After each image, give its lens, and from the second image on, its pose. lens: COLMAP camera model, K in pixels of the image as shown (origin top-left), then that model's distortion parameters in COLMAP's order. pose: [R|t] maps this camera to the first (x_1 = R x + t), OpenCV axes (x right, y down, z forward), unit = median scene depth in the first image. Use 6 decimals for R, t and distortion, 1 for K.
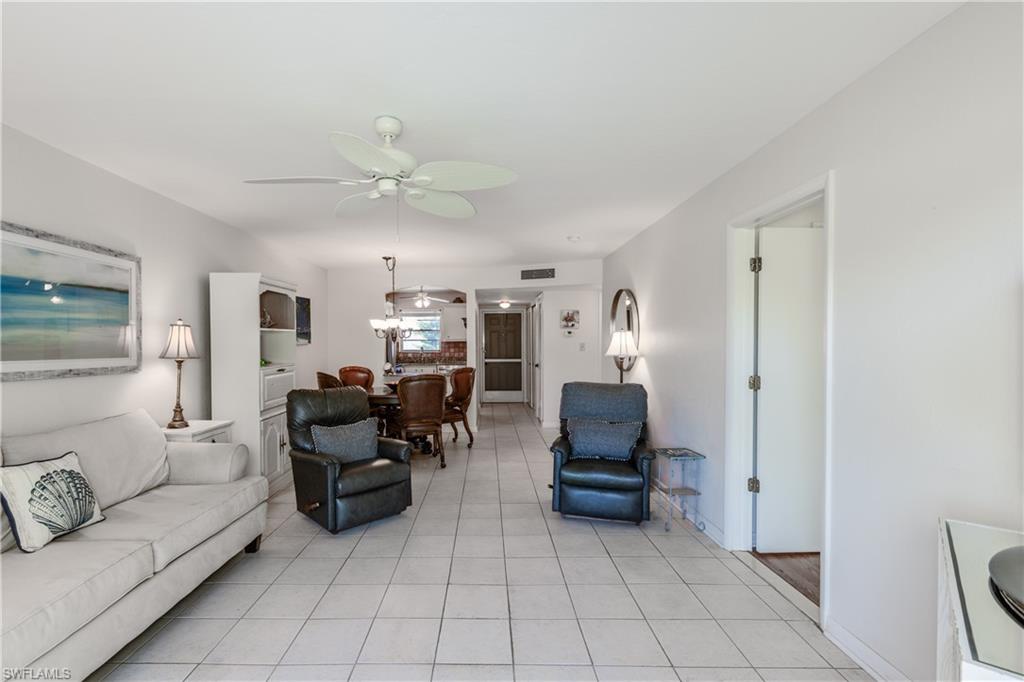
lens RADIAL K [[466.5, 0, 511.4], [0, 466.5, 342.4], [0, 0, 1]] dist [0.002378, 0.000388]
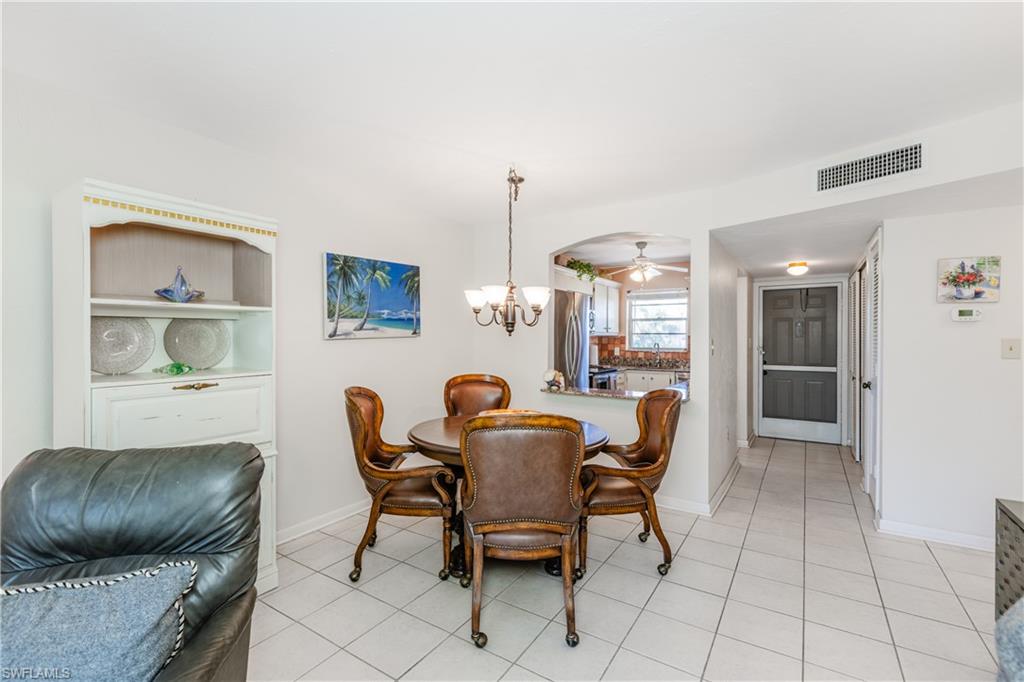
lens RADIAL K [[466.5, 0, 514.1], [0, 466.5, 340.6], [0, 0, 1]] dist [0.002378, 0.000388]
pose [[0.818817, 0.008822, -0.573986, 0.031882], [-0.006085, 0.999959, 0.006688, 0.002559], [0.574022, -0.001983, 0.818838, 0.387563]]
